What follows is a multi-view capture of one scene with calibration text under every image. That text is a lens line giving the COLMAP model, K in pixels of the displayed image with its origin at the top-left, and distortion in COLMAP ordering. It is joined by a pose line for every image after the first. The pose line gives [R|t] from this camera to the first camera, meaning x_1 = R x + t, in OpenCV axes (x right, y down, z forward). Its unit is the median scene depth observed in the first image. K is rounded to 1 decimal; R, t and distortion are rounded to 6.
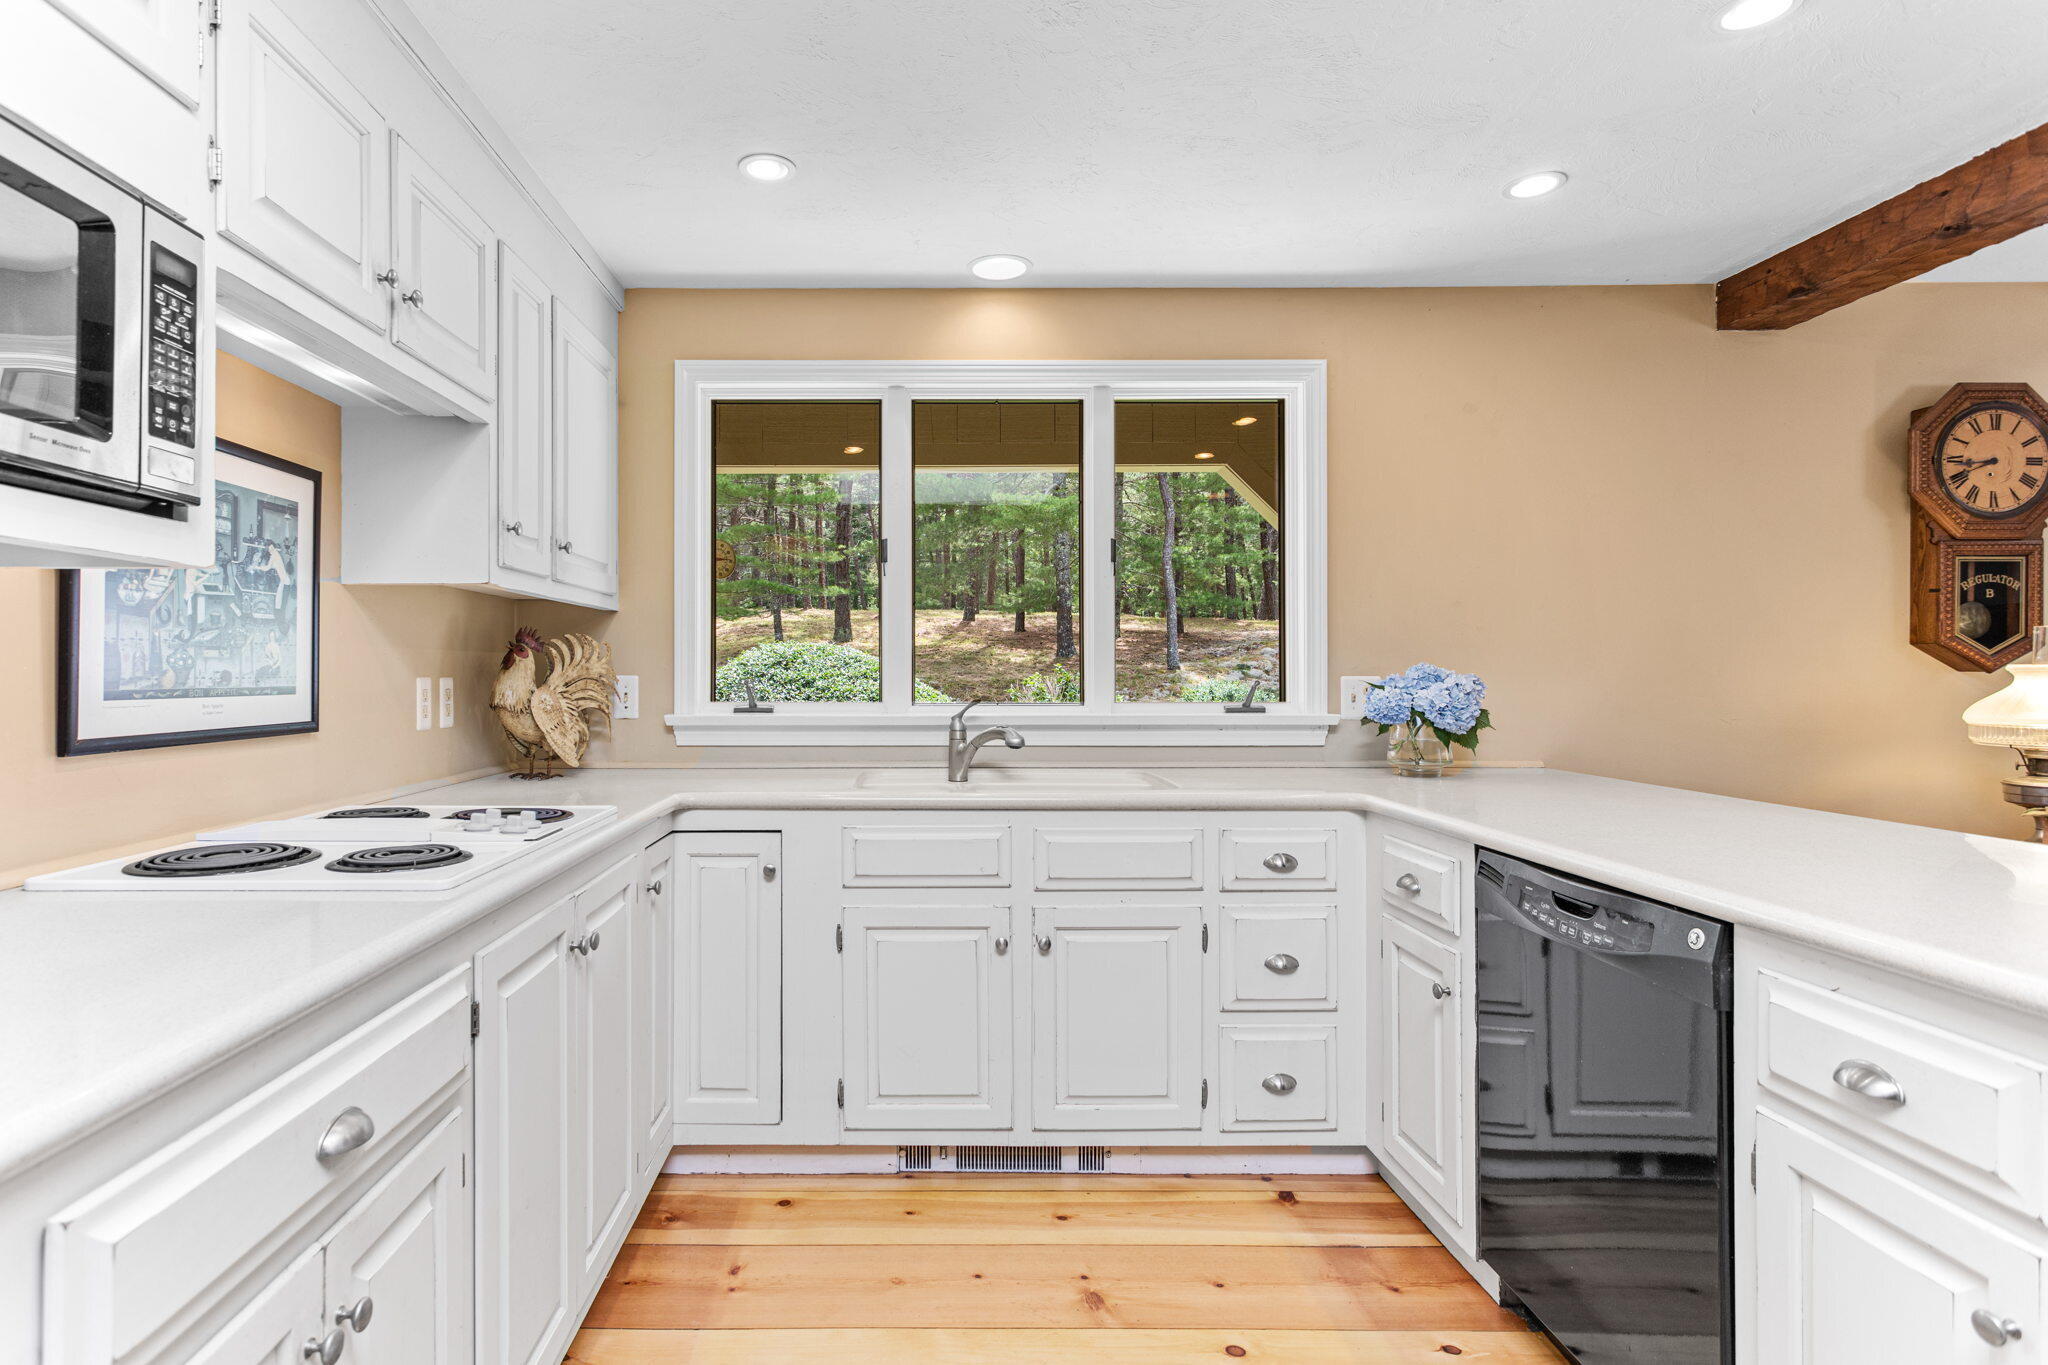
lens RADIAL K [[1031.5, 0, 921.8], [0, 1031.5, 678.9], [0, 0, 1]] dist [0.002206, 0.000934]
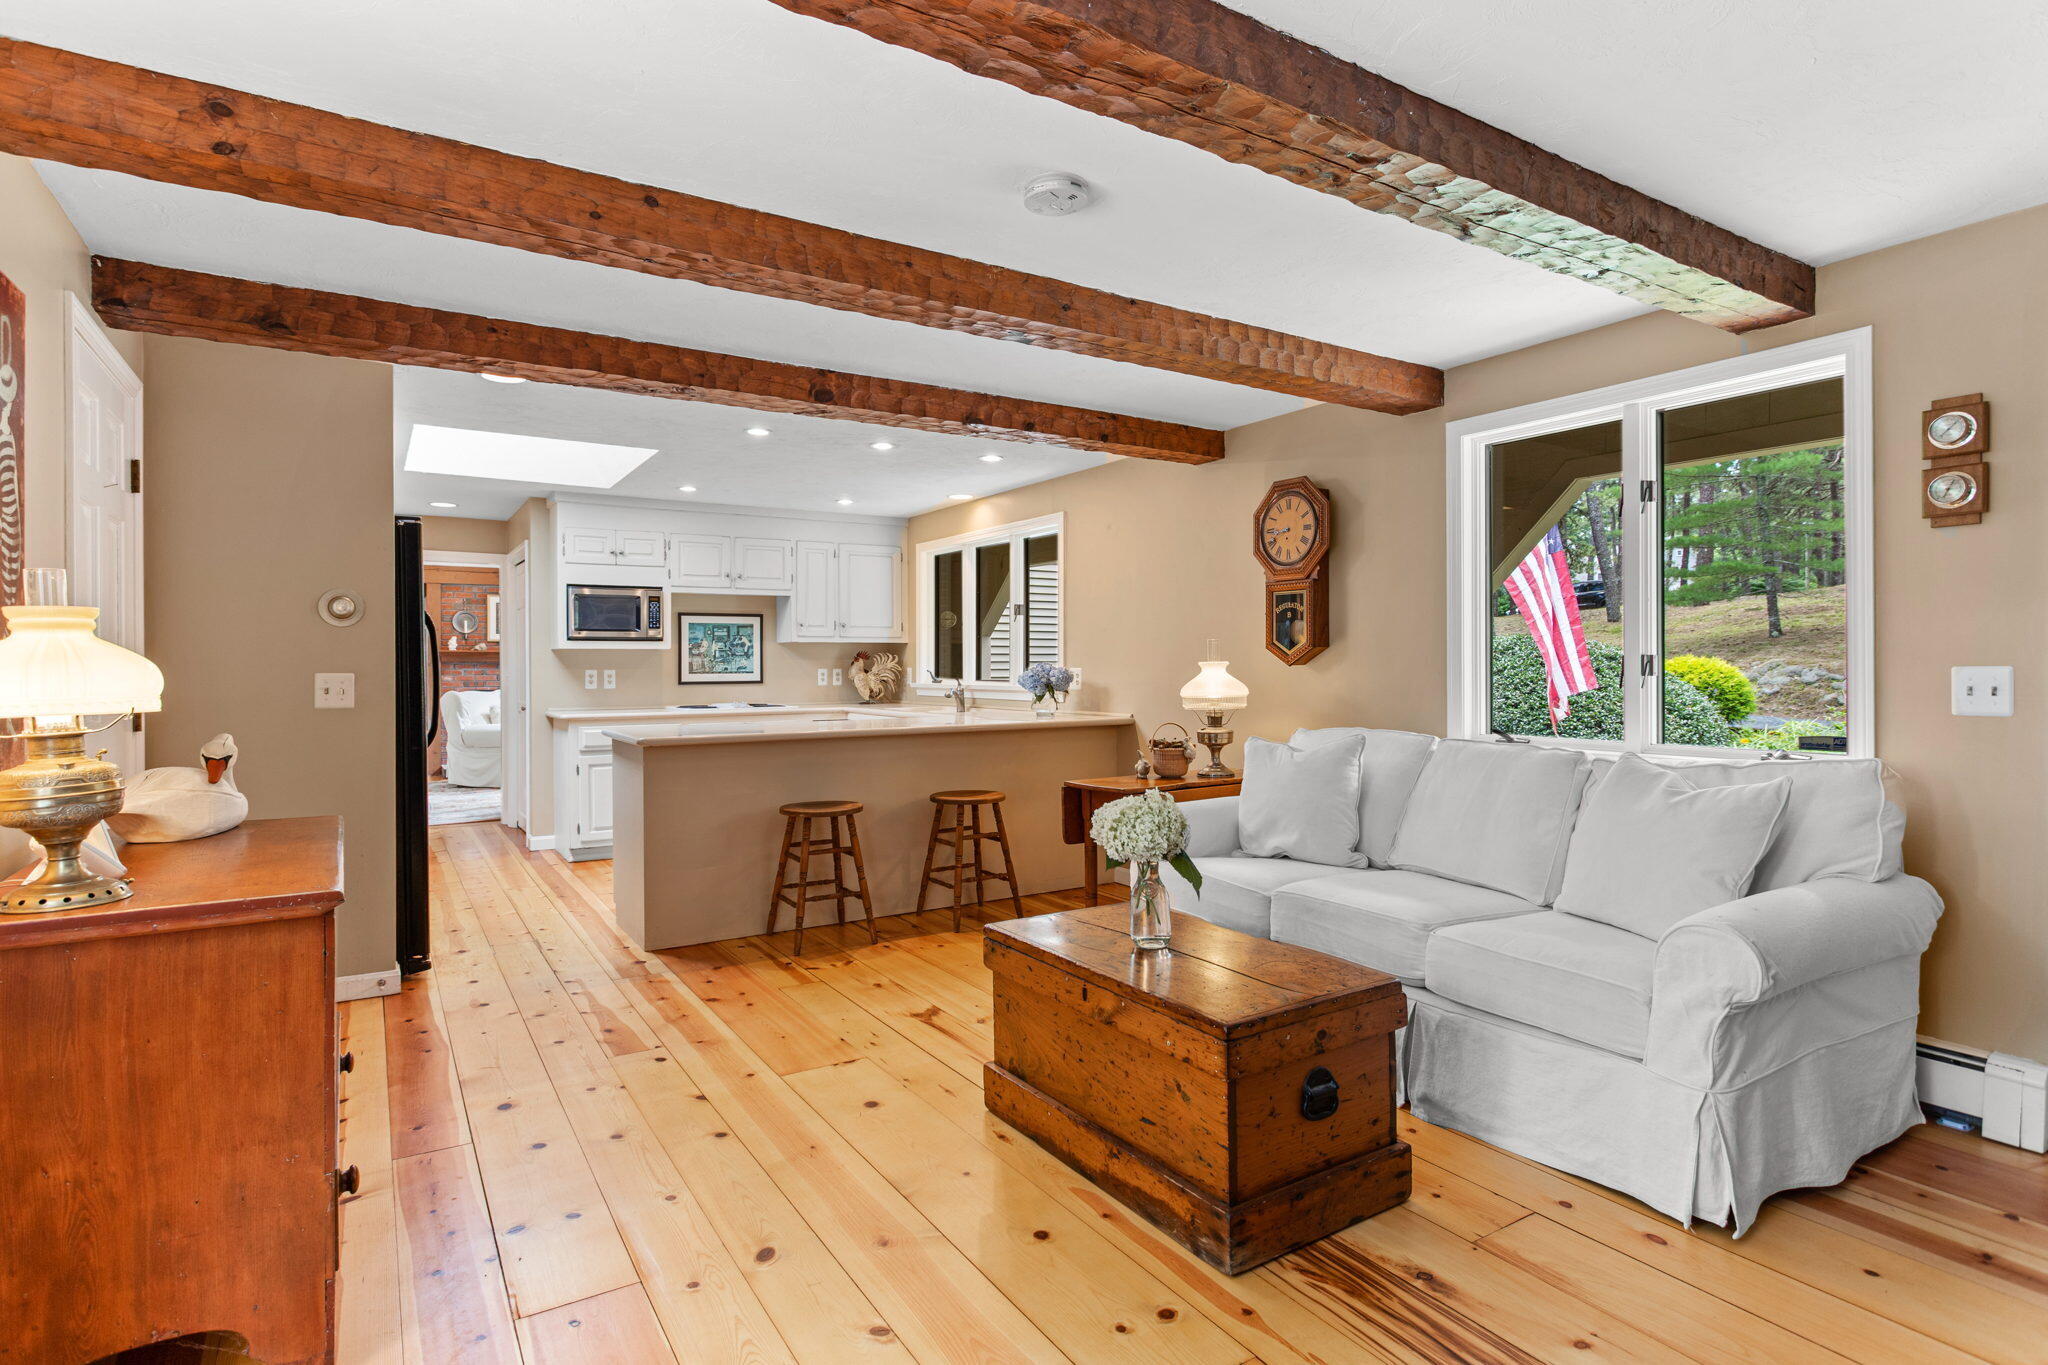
lens RADIAL K [[1086.2, 0, 1089.3], [0, 1086.2, 677.4], [0, 0, 1]] dist [-0.000874, -0.000928]
pose [[0.564513, 0.007666, -0.825389, 2.582215], [0.001266, 0.999948, 0.010153, -0.007177], [0.825423, -0.006777, 0.564474, -0.192593]]
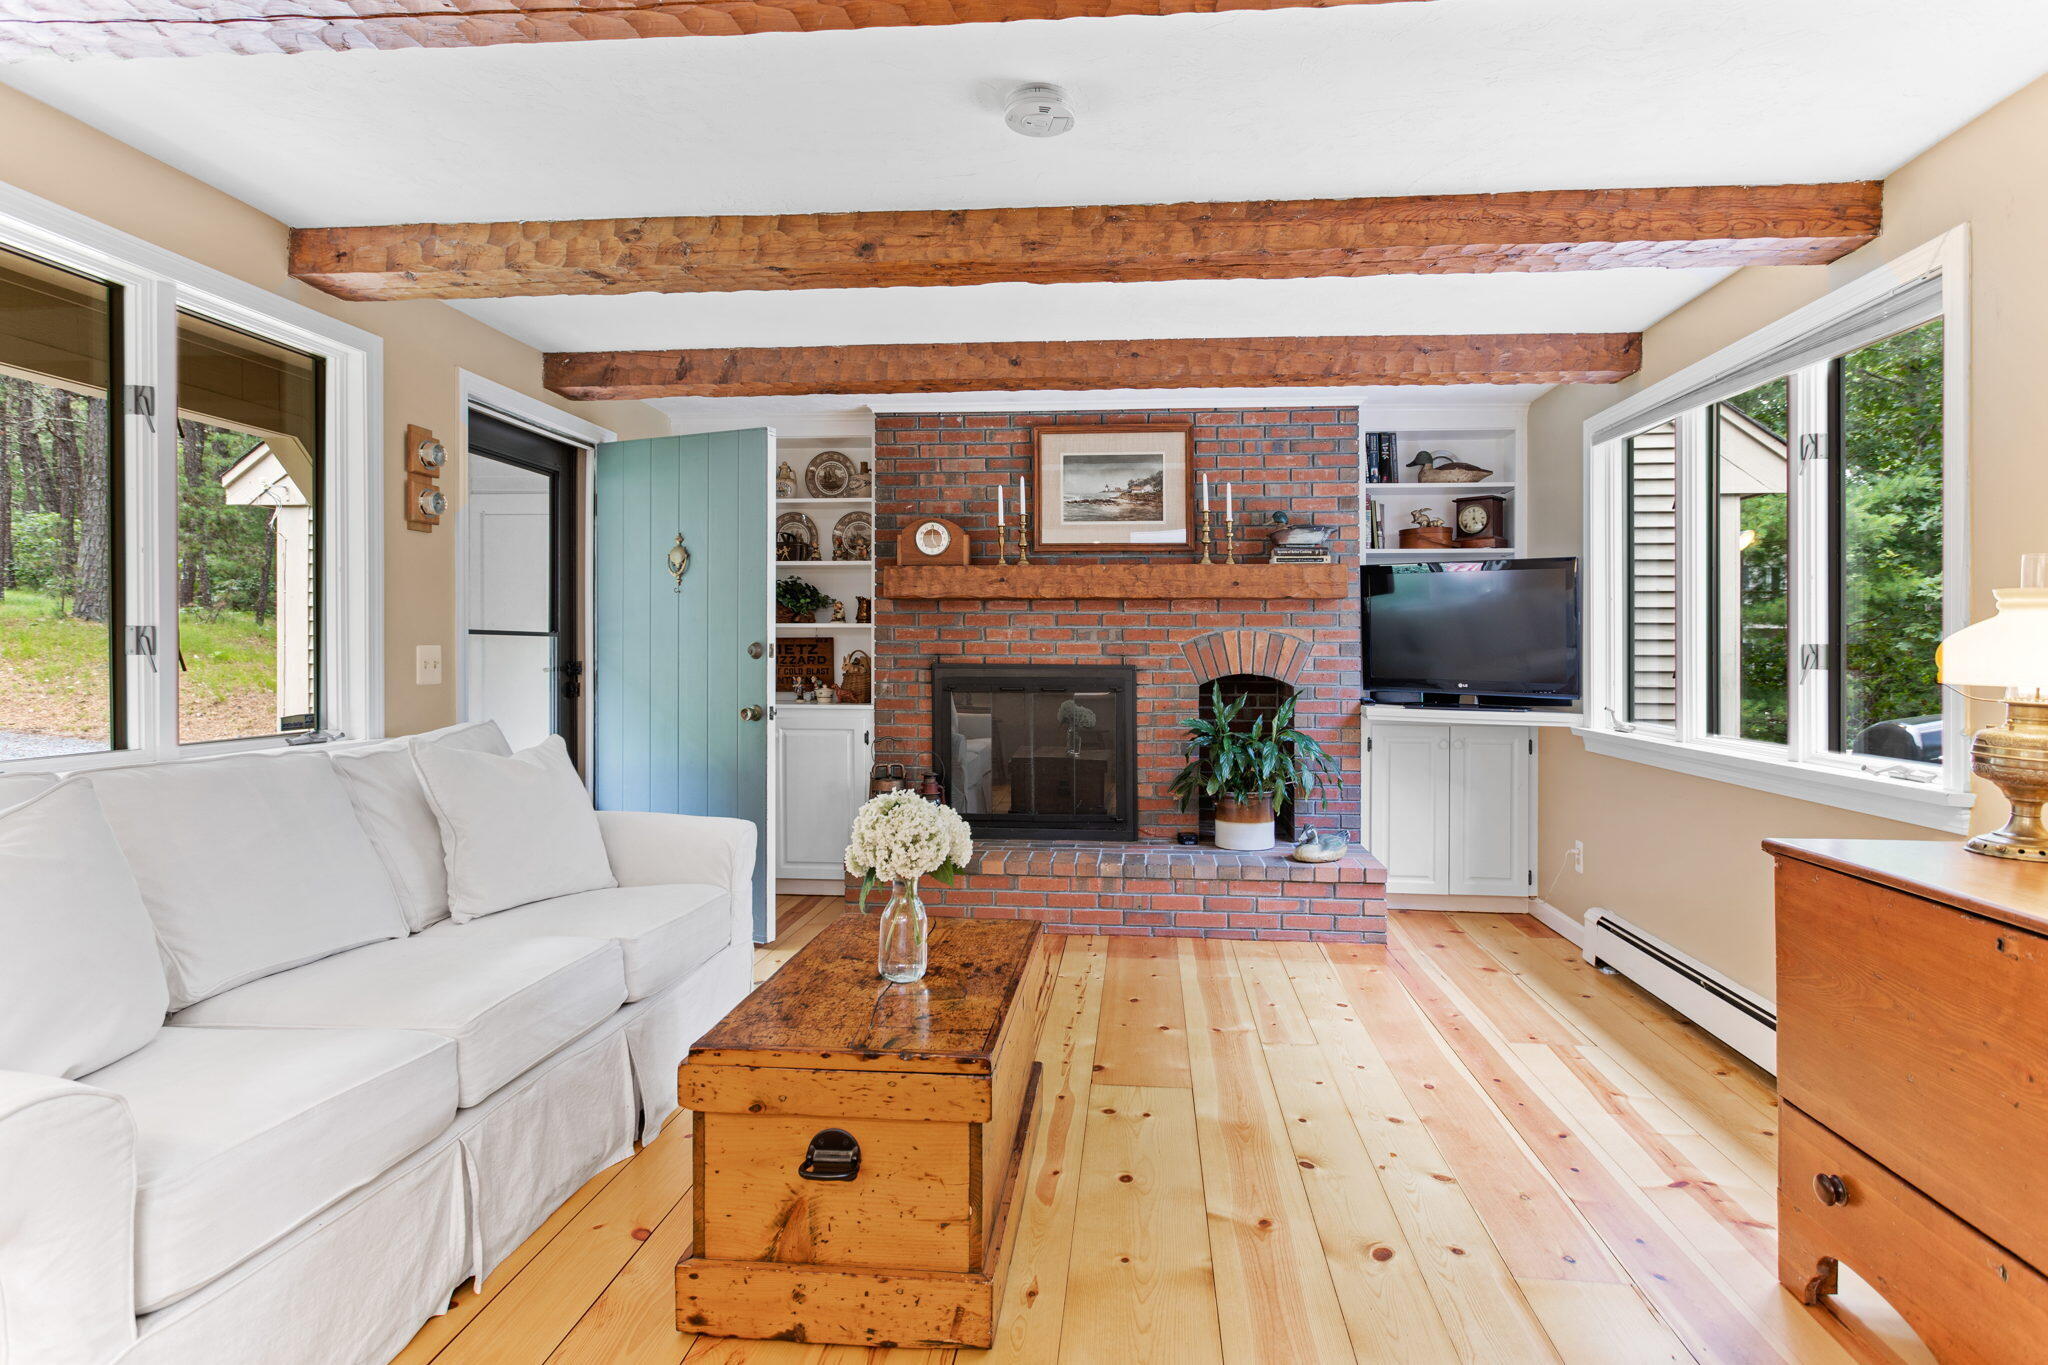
lens RADIAL K [[1048.2, 0, 1054.7], [0, 1048.2, 673.8], [0, 0, 1]] dist [0.000156, 0.000200]
pose [[0.084922, -0.019536, 0.996196, 0.838592], [-0.002718, 0.999799, 0.019839, 0.001642], [-0.996384, -0.004392, 0.084852, 0.284069]]
